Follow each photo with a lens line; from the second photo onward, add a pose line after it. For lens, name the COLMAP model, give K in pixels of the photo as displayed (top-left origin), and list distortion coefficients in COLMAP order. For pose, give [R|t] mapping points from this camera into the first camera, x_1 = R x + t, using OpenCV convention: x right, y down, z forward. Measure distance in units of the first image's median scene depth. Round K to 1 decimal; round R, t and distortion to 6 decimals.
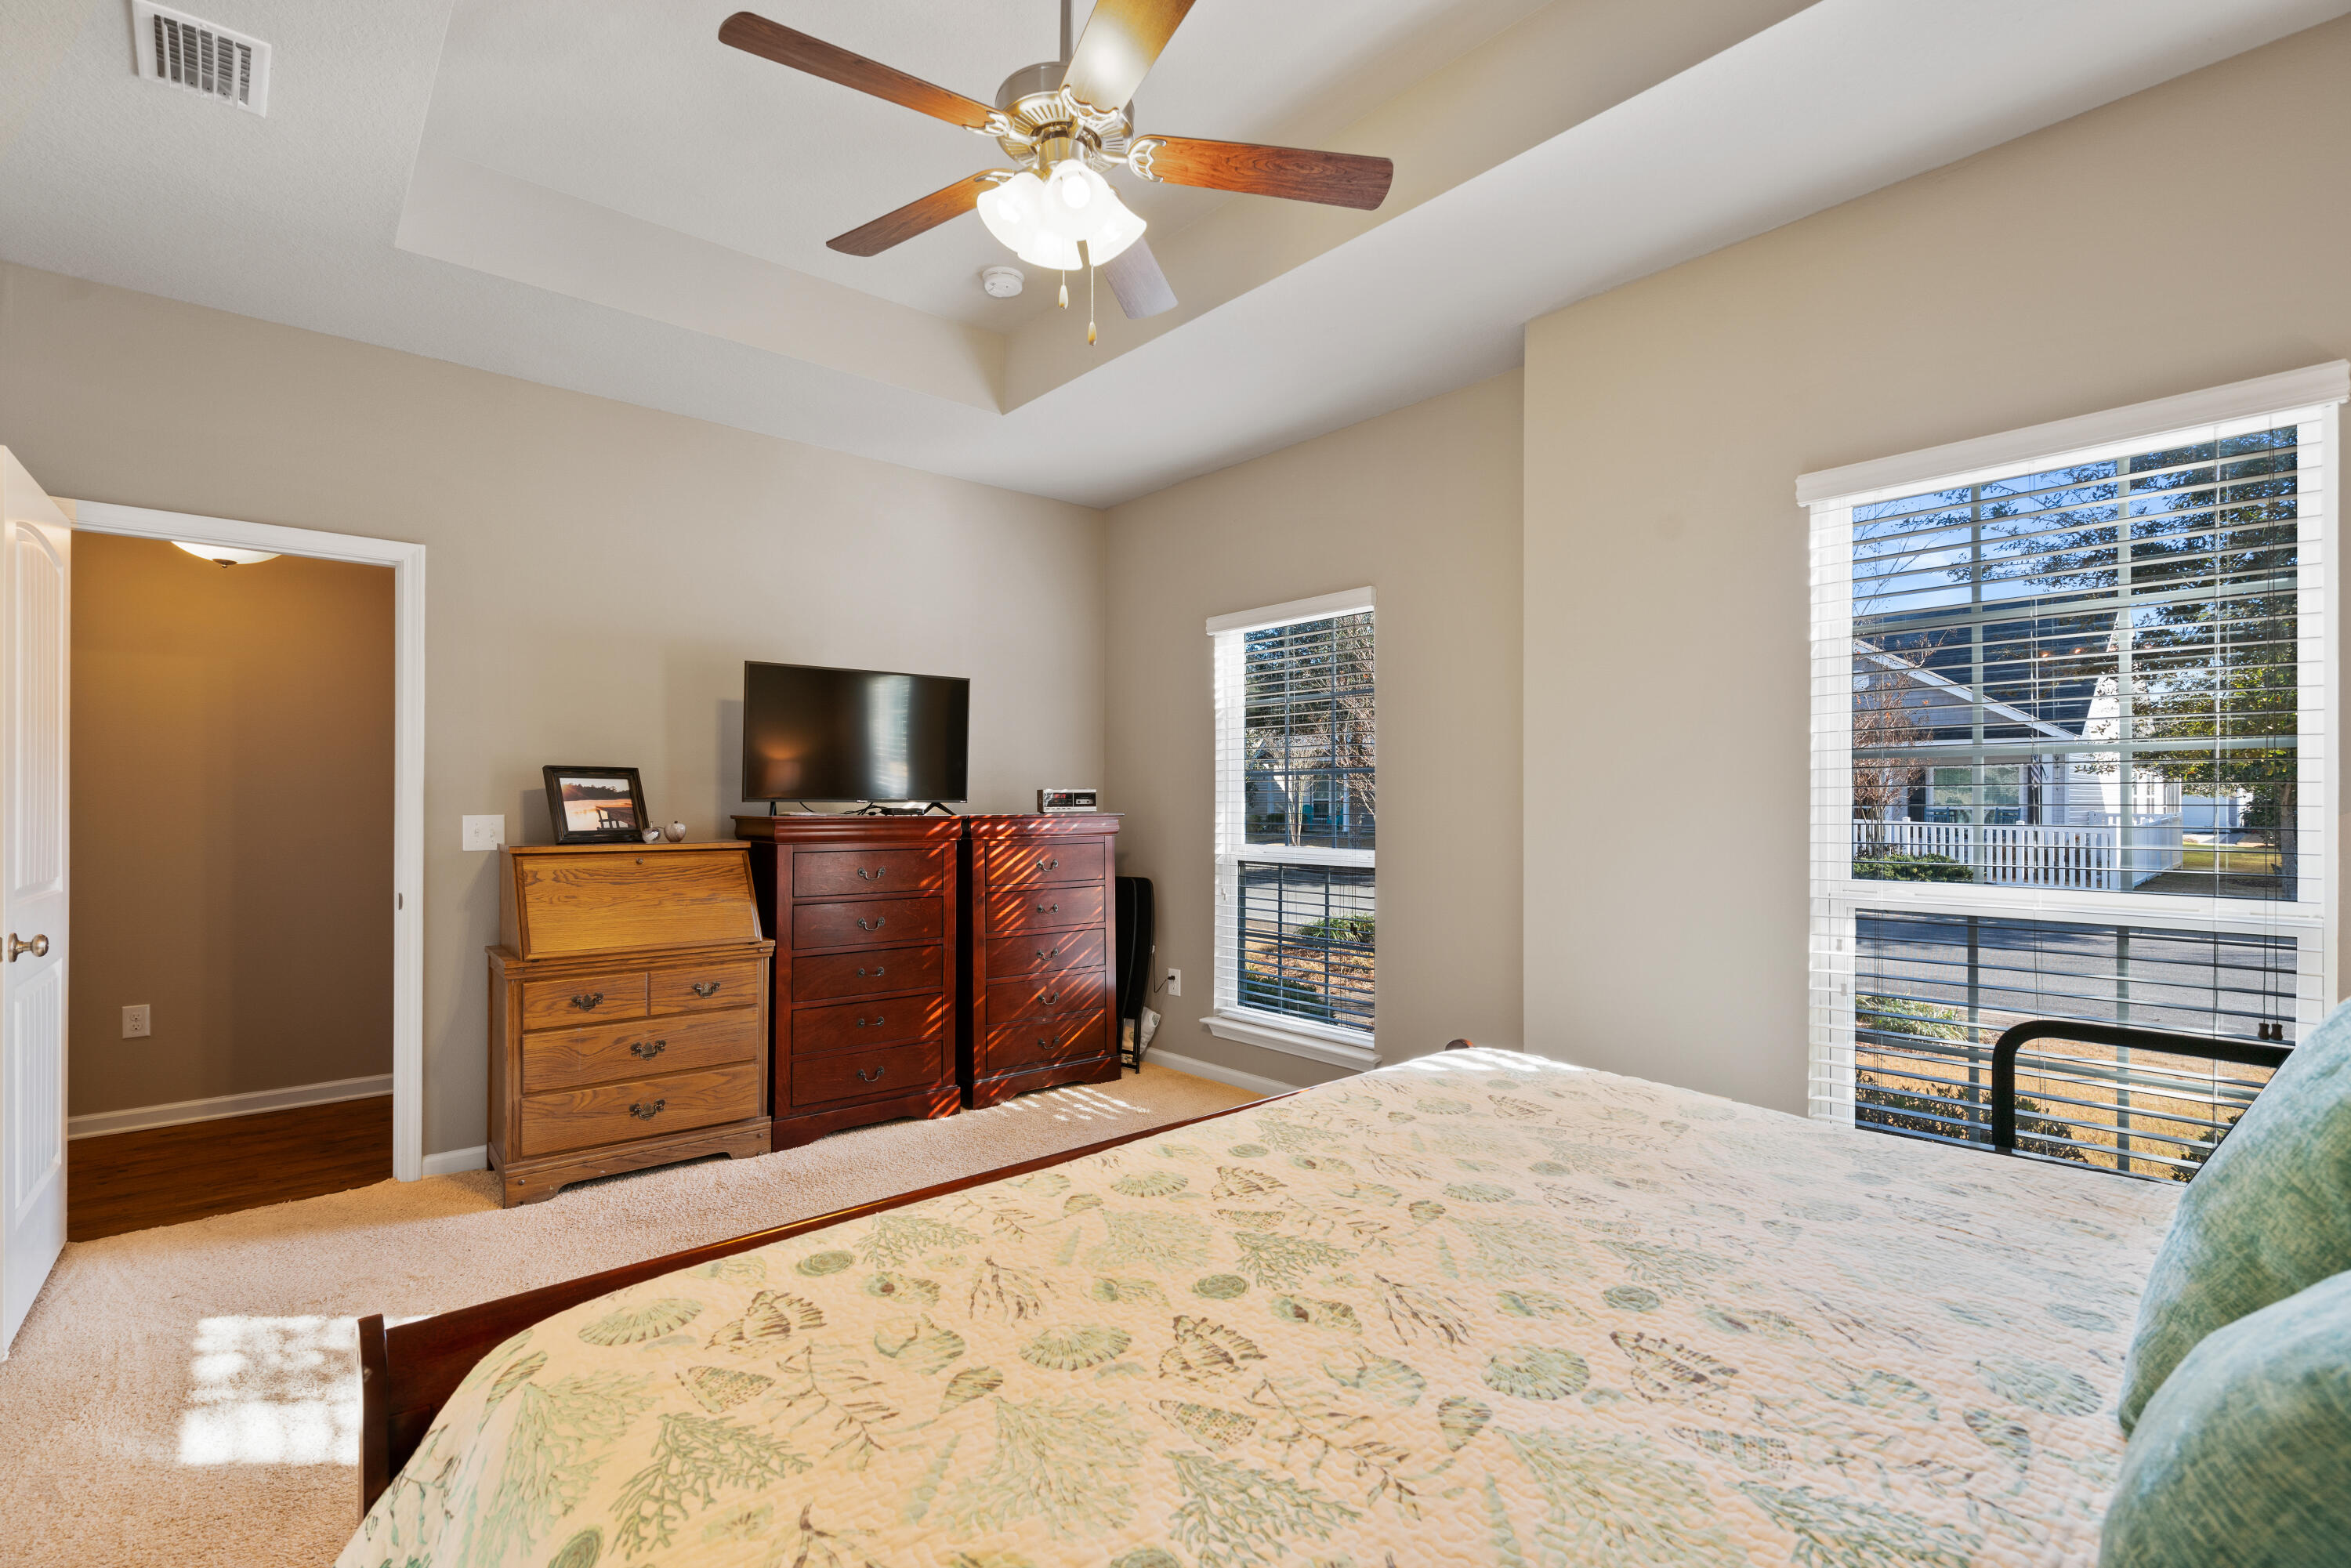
lens RADIAL K [[1060.3, 0, 1160.1], [0, 1060.3, 794.1], [0, 0, 1]] dist [-0.009594, 0.004355]
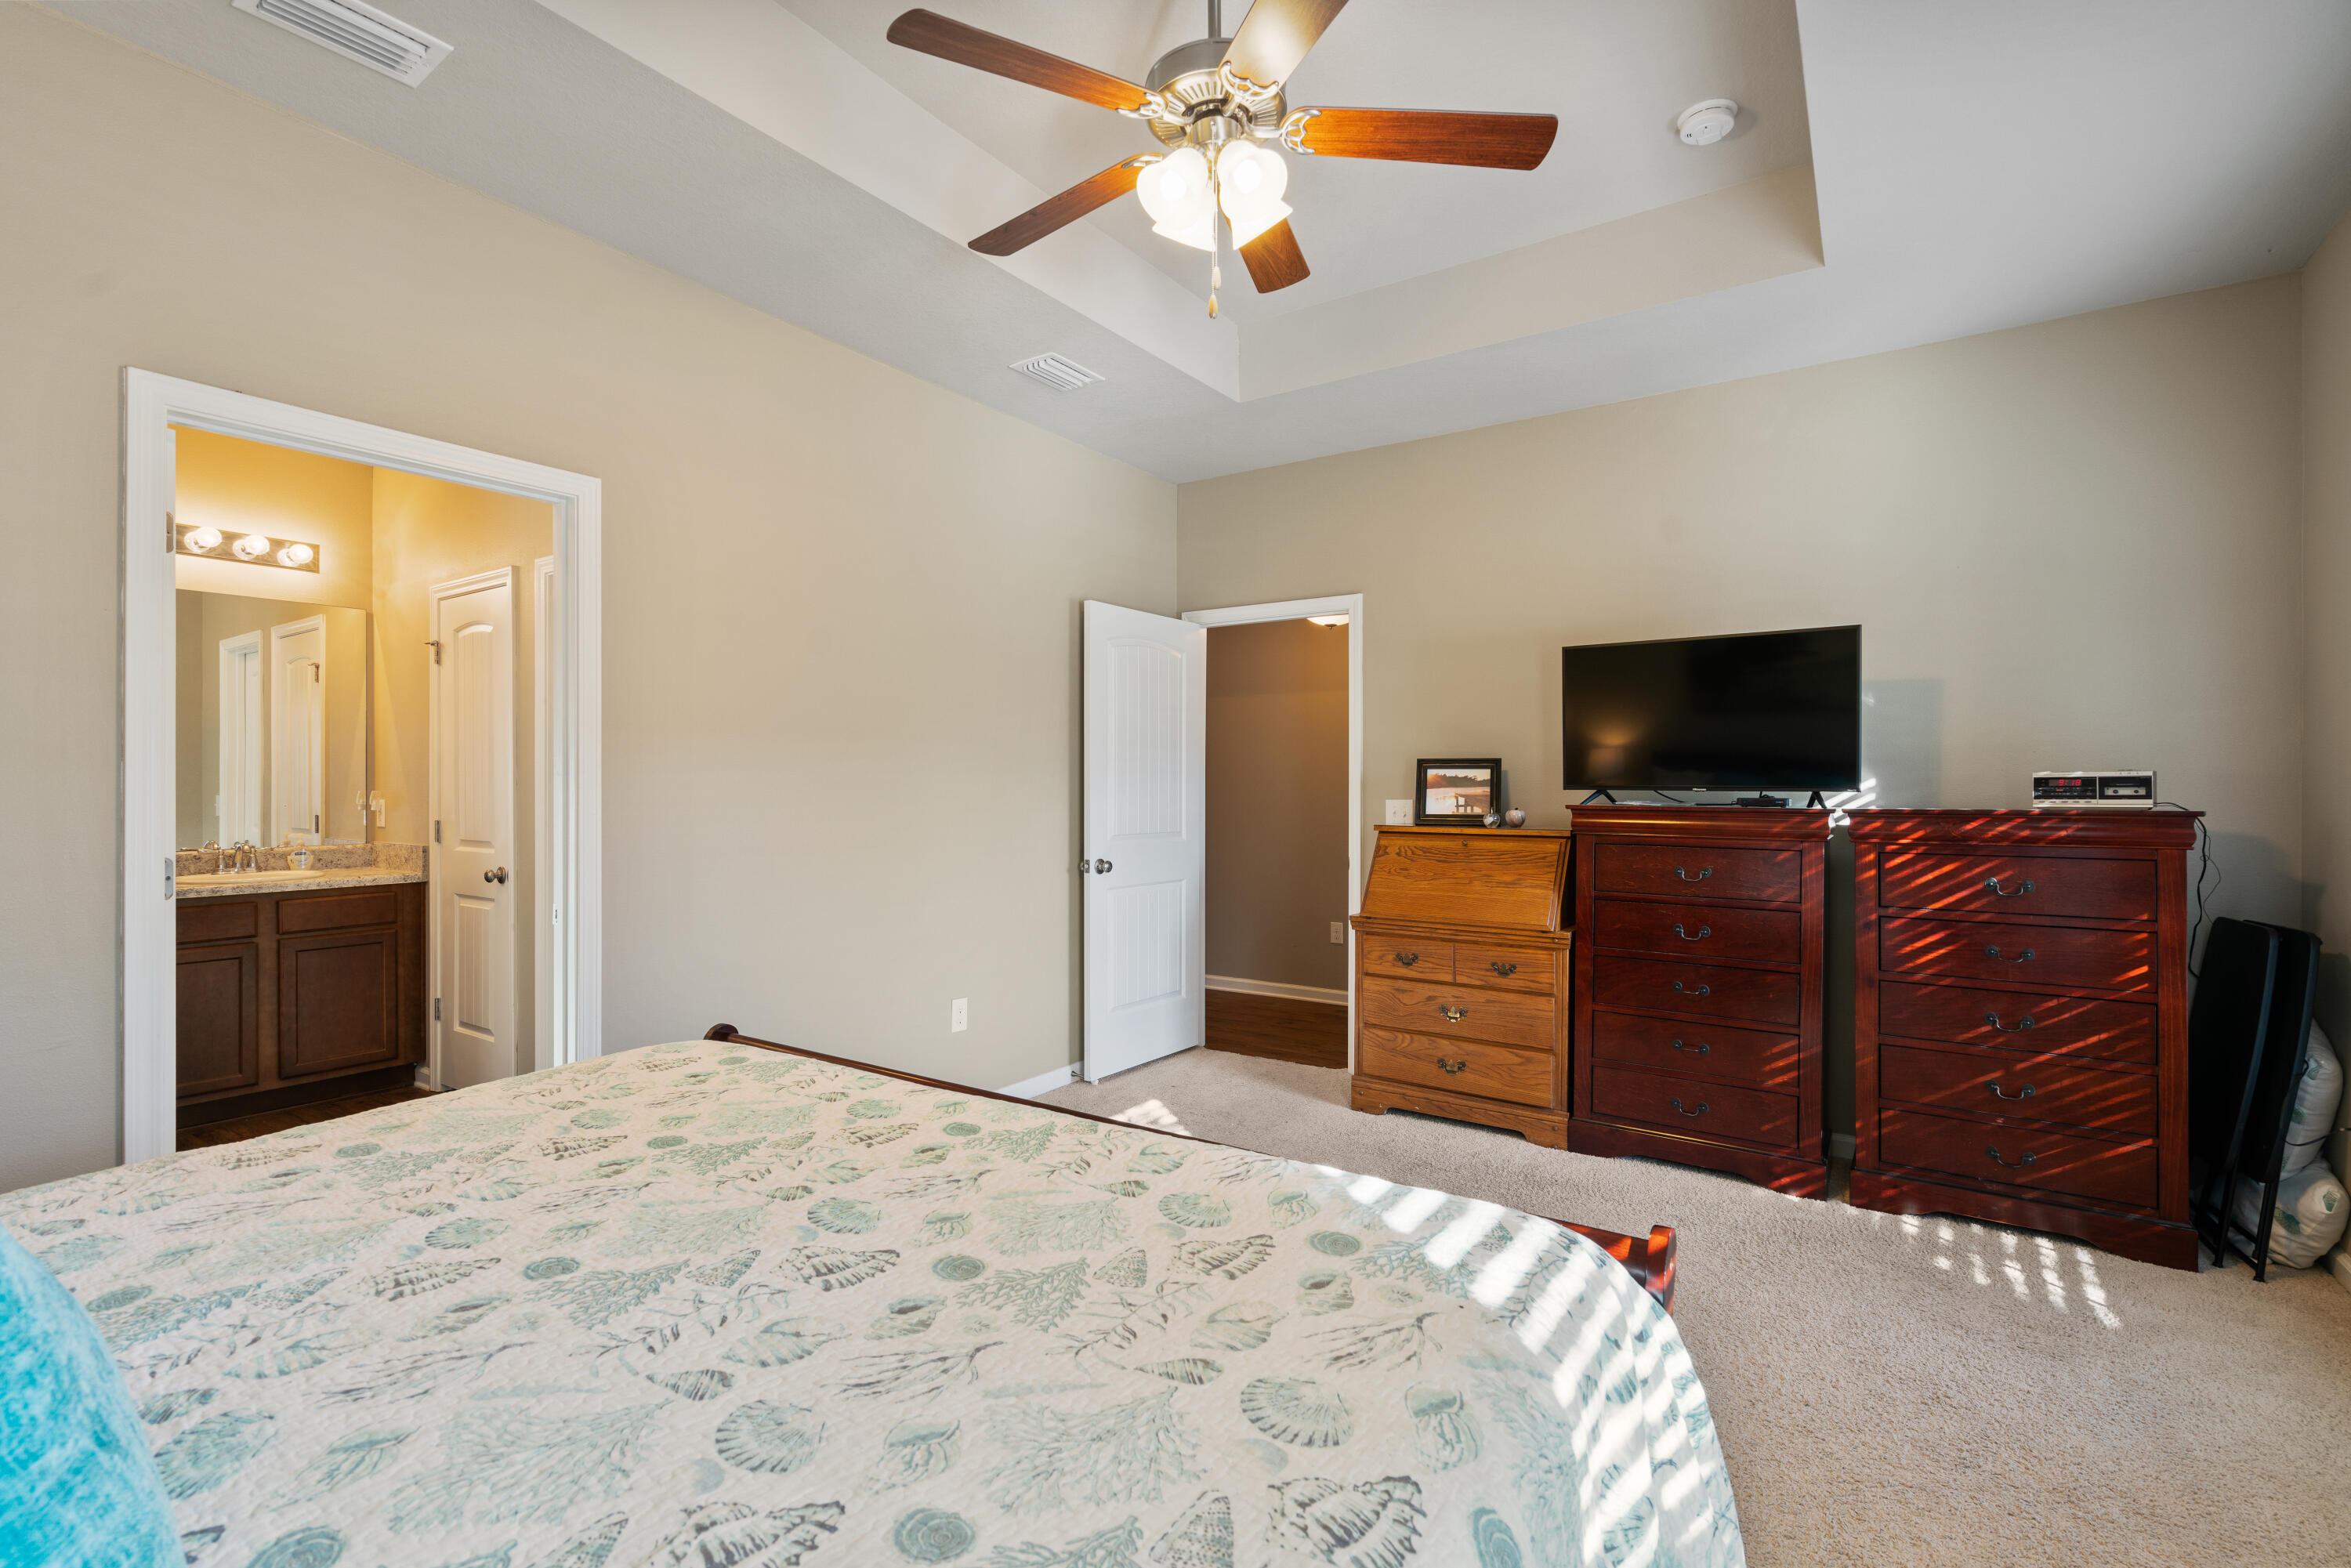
lens RADIAL K [[1060.3, 0, 1157.7], [0, 1060.3, 784.4], [0, 0, 1]] dist [-0.009594, 0.004355]
pose [[0.250882, -0.002158, -0.968015, 0.502375], [0.004745, 0.999988, -0.001000, 0.001588], [0.968006, -0.004343, 0.250890, 0.412905]]
